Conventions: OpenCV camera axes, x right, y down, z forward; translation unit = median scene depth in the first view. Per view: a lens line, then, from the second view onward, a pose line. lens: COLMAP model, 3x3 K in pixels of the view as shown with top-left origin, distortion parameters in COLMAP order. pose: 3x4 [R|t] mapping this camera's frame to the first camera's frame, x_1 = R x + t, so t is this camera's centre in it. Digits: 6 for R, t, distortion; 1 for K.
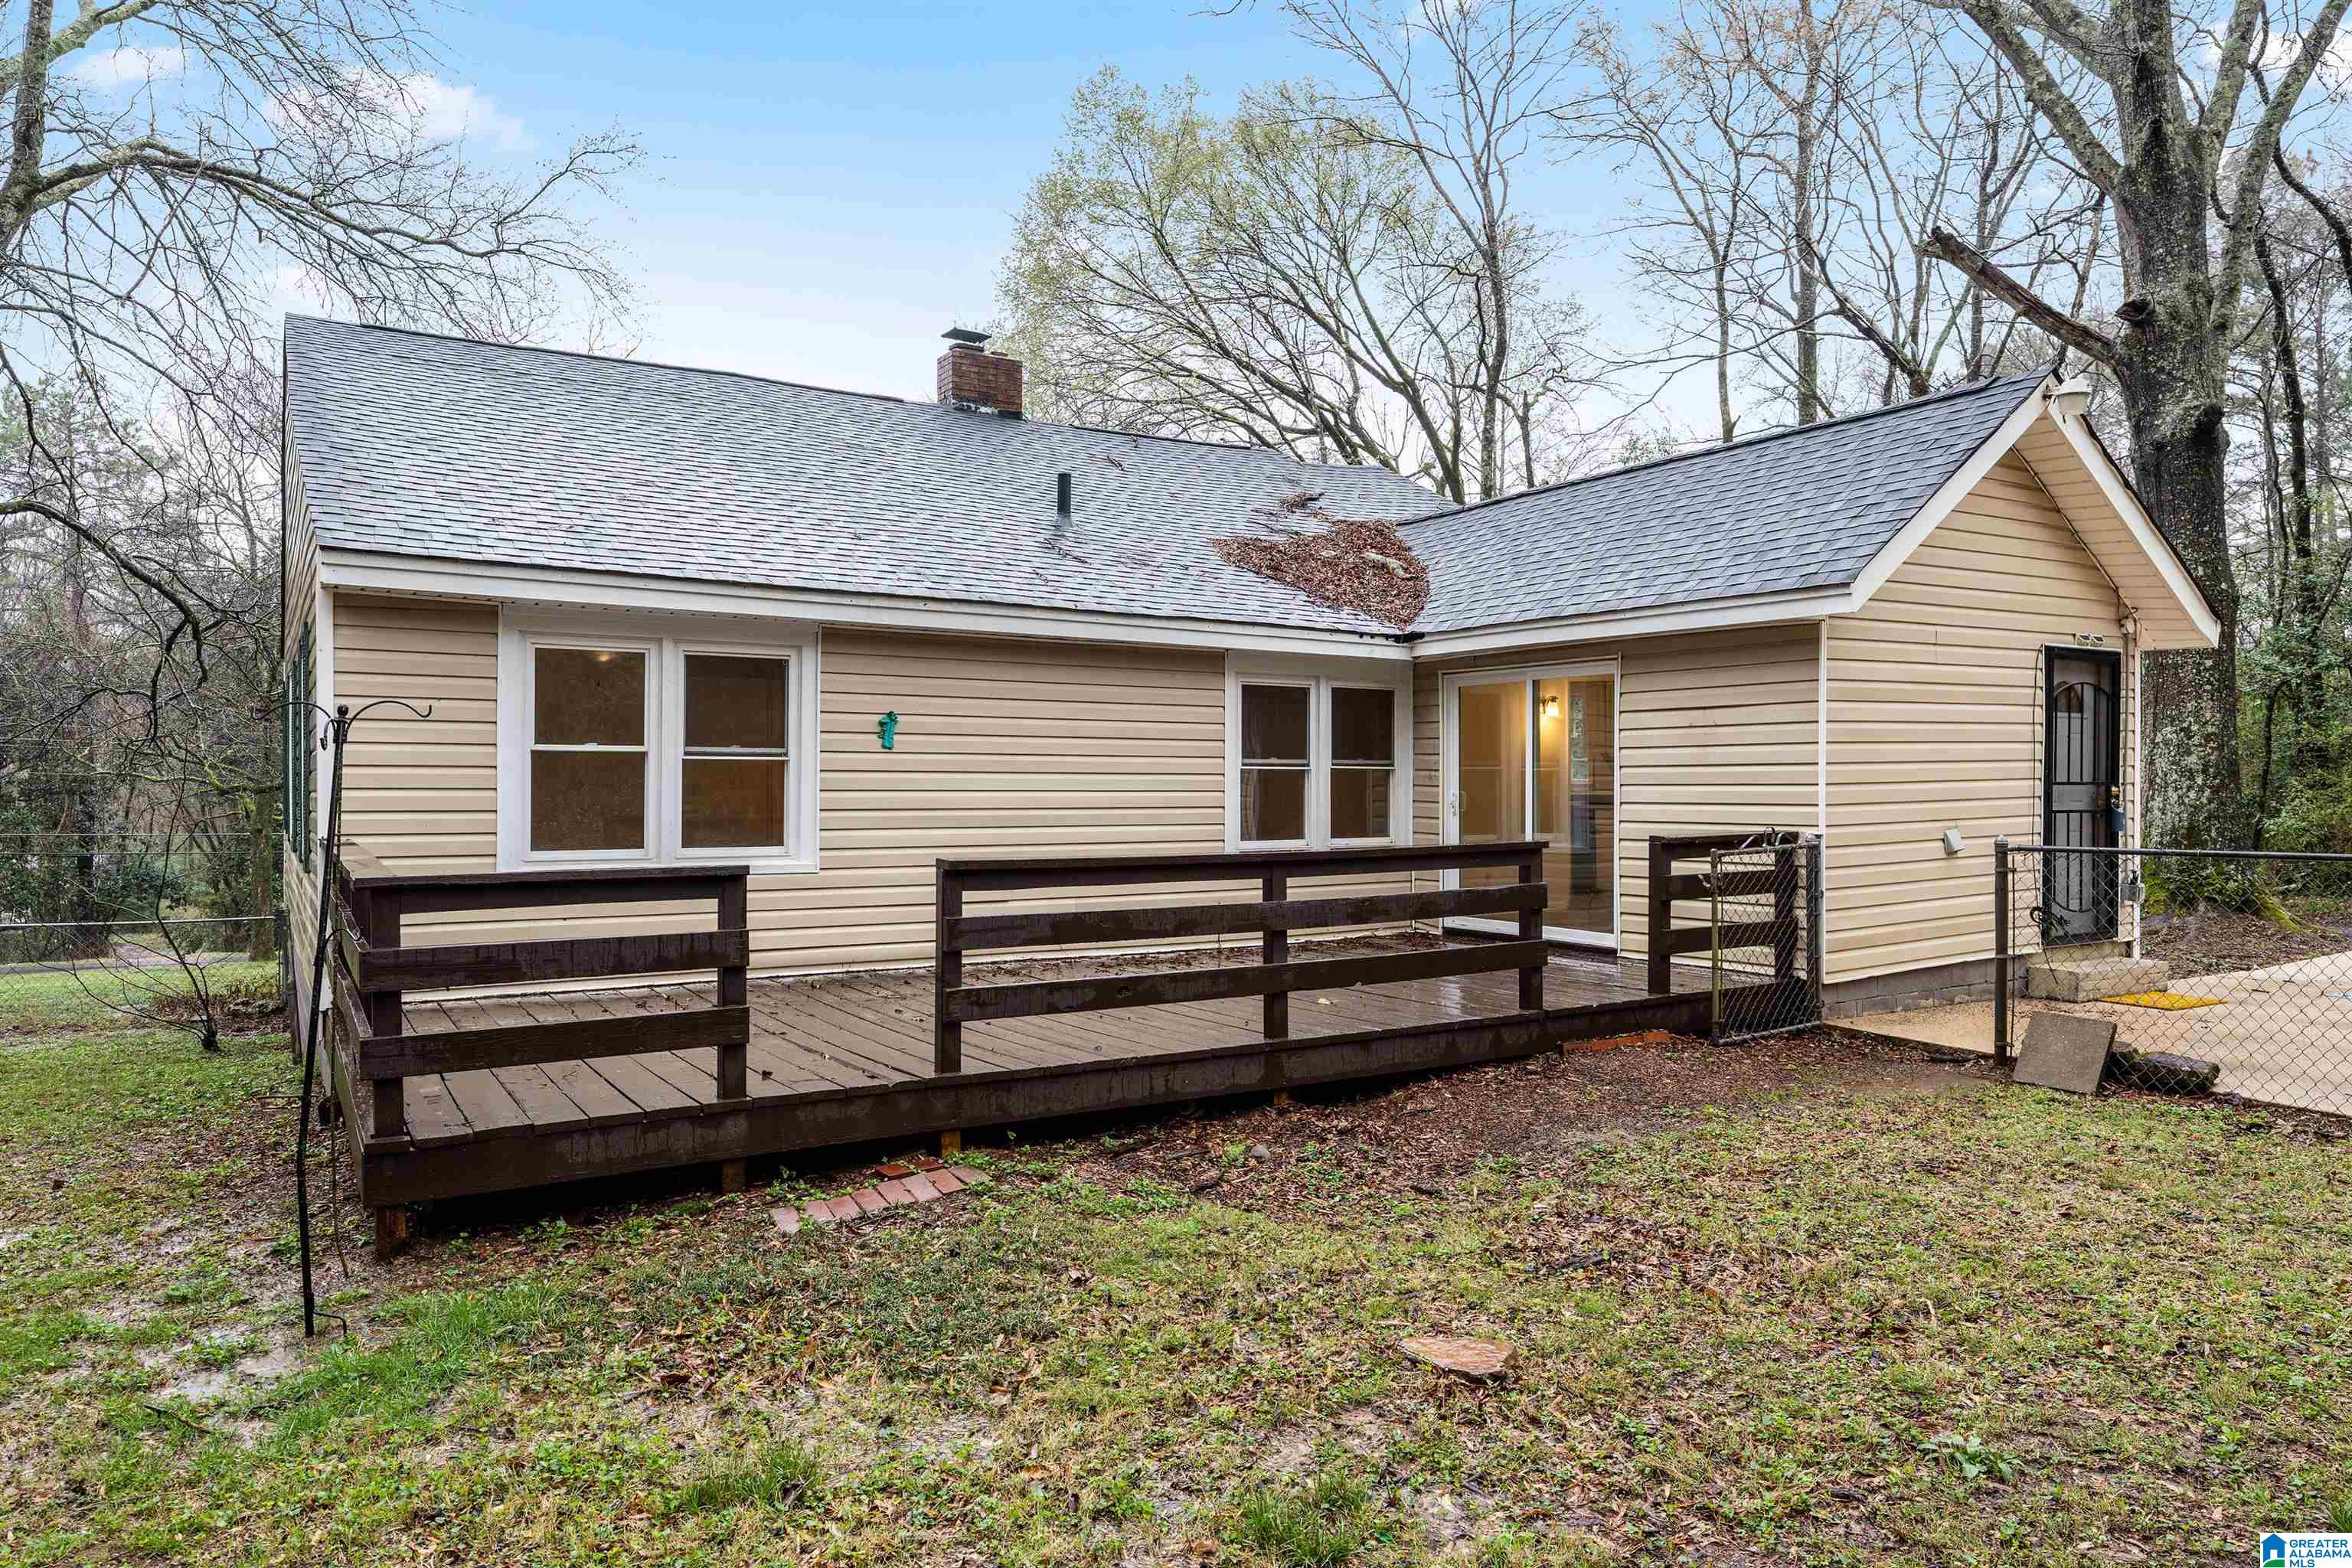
lens RADIAL K [[1494.6, 0, 1166.7], [0, 1494.6, 777.1], [0, 0, 1]] dist [-0.002996, 0.000449]
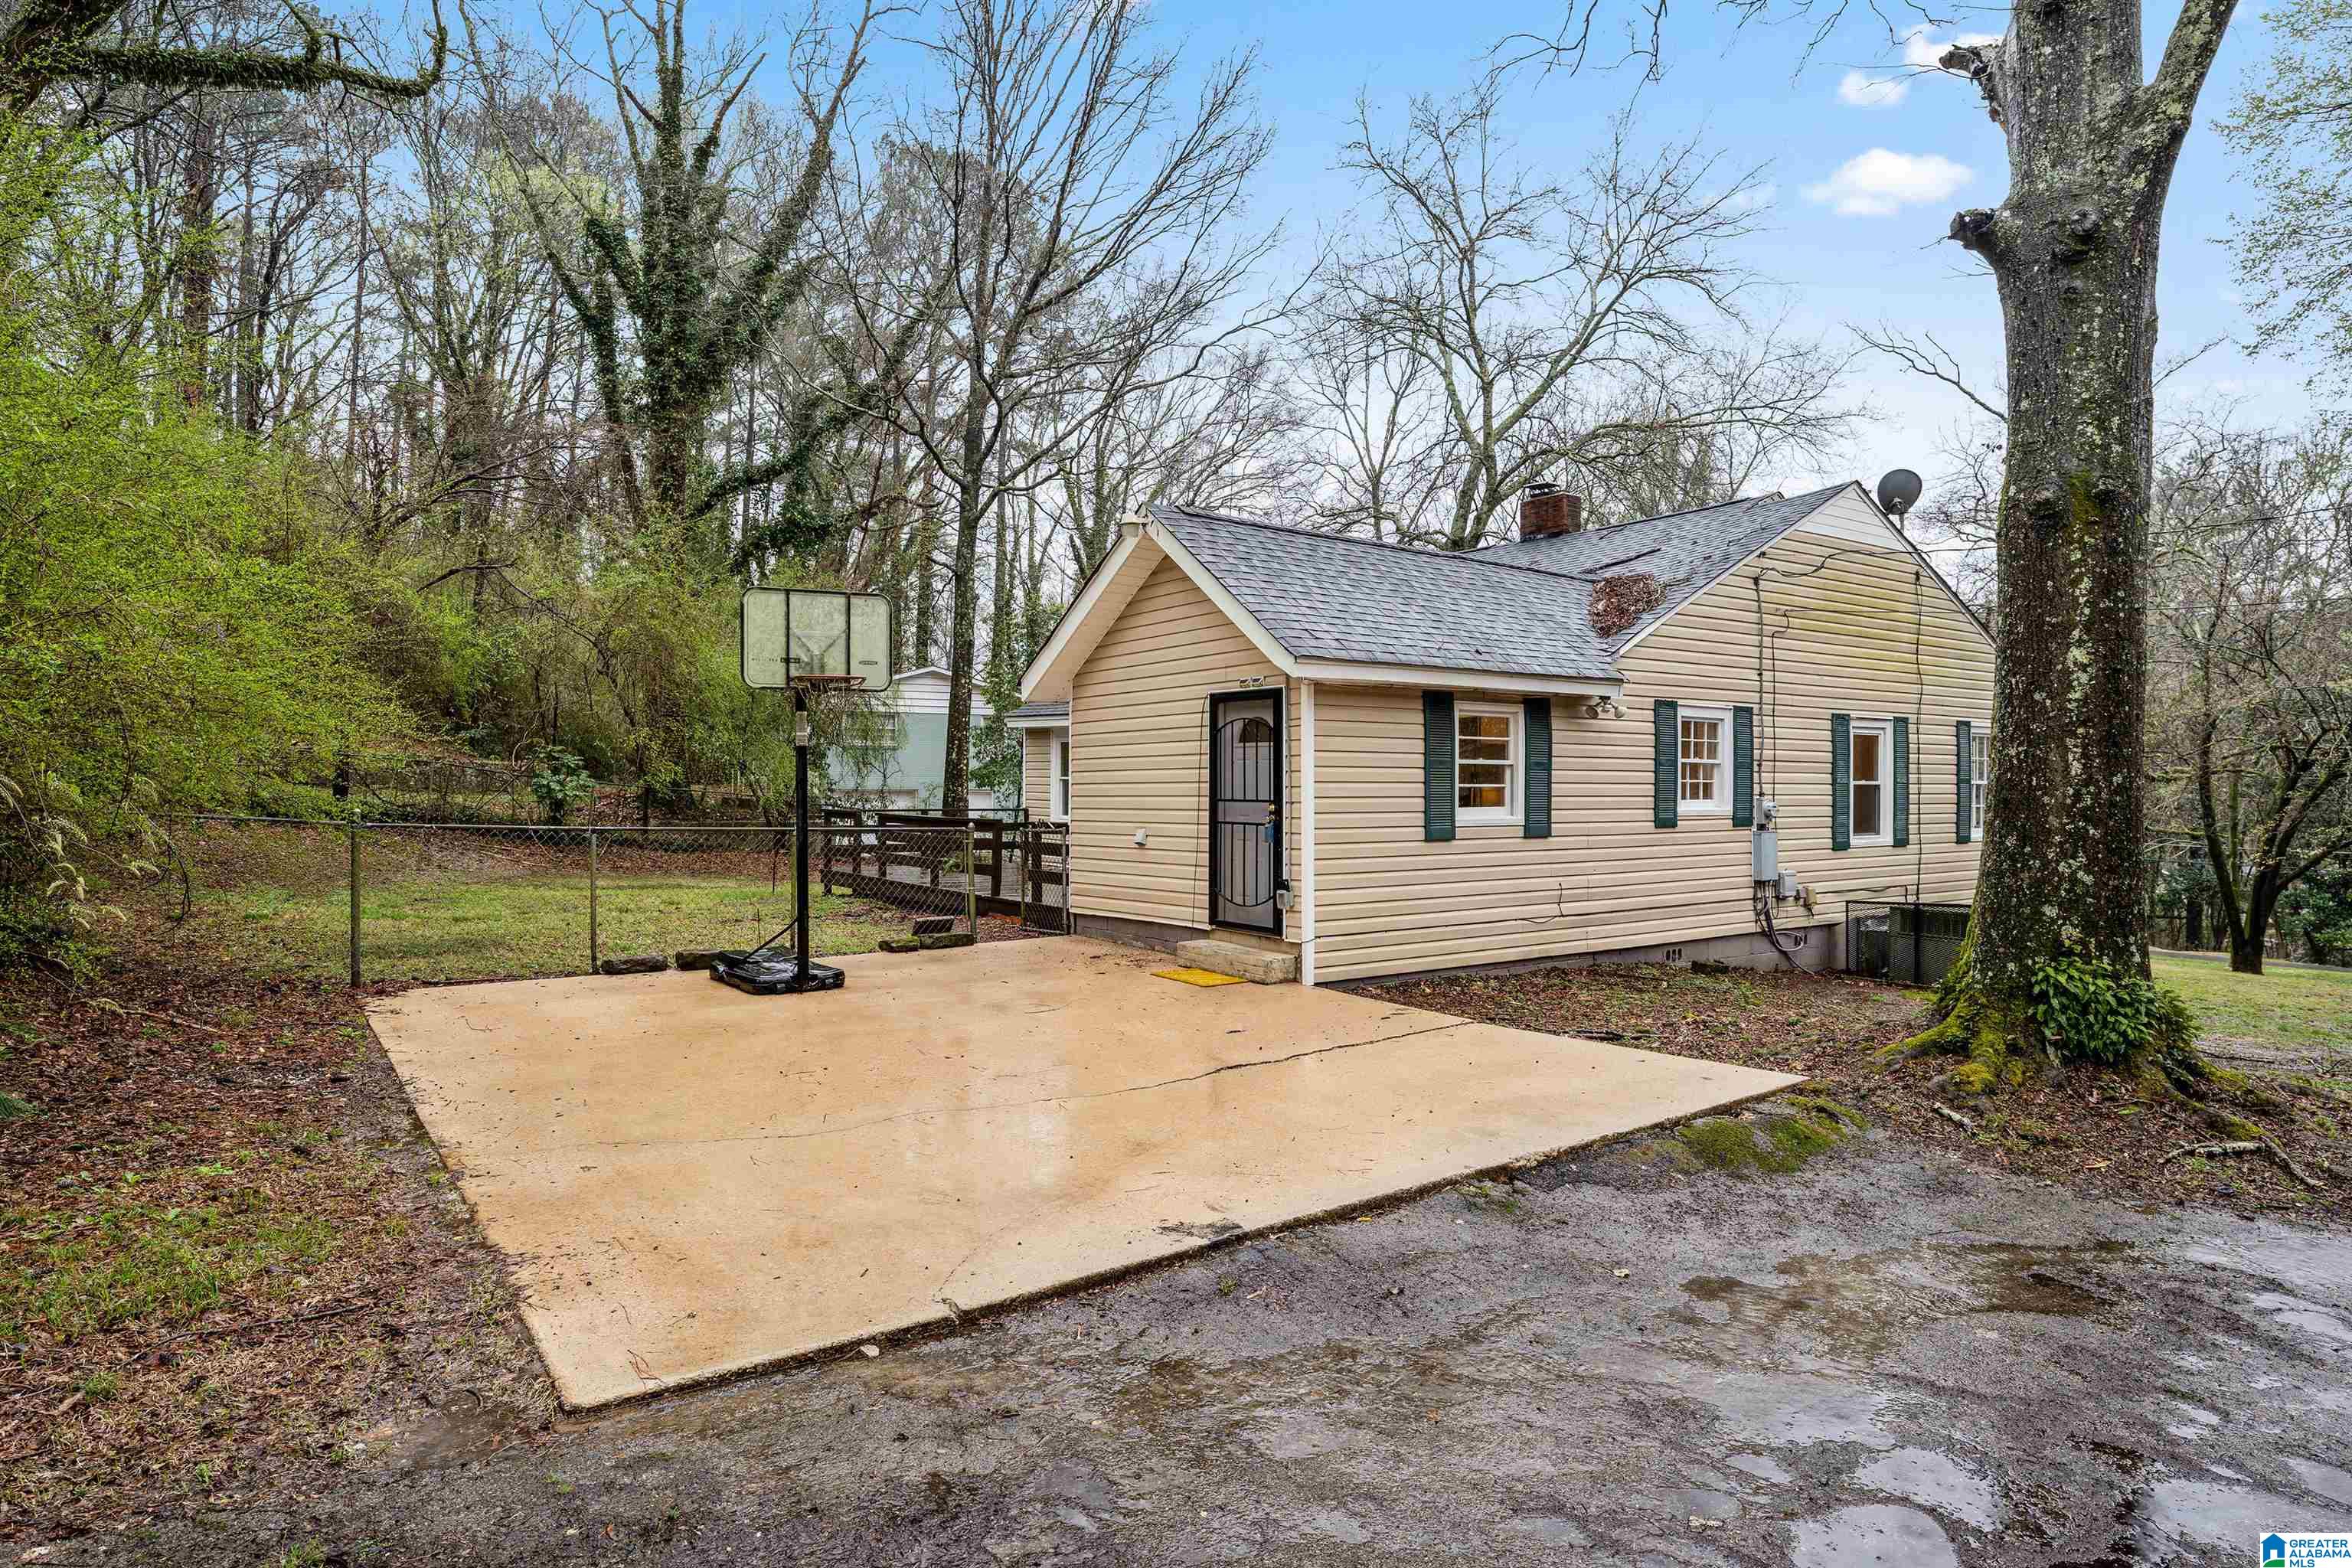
lens RADIAL K [[1303.0, 0, 1167.3], [0, 1303.0, 782.5], [0, 0, 1]] dist [0.006443, 0.000344]
pose [[0.074437, -0.004582, -0.997215, 1.712138], [-0.018075, 0.999819, -0.005943, -0.002896], [0.997062, 0.018467, 0.074341, 0.876747]]
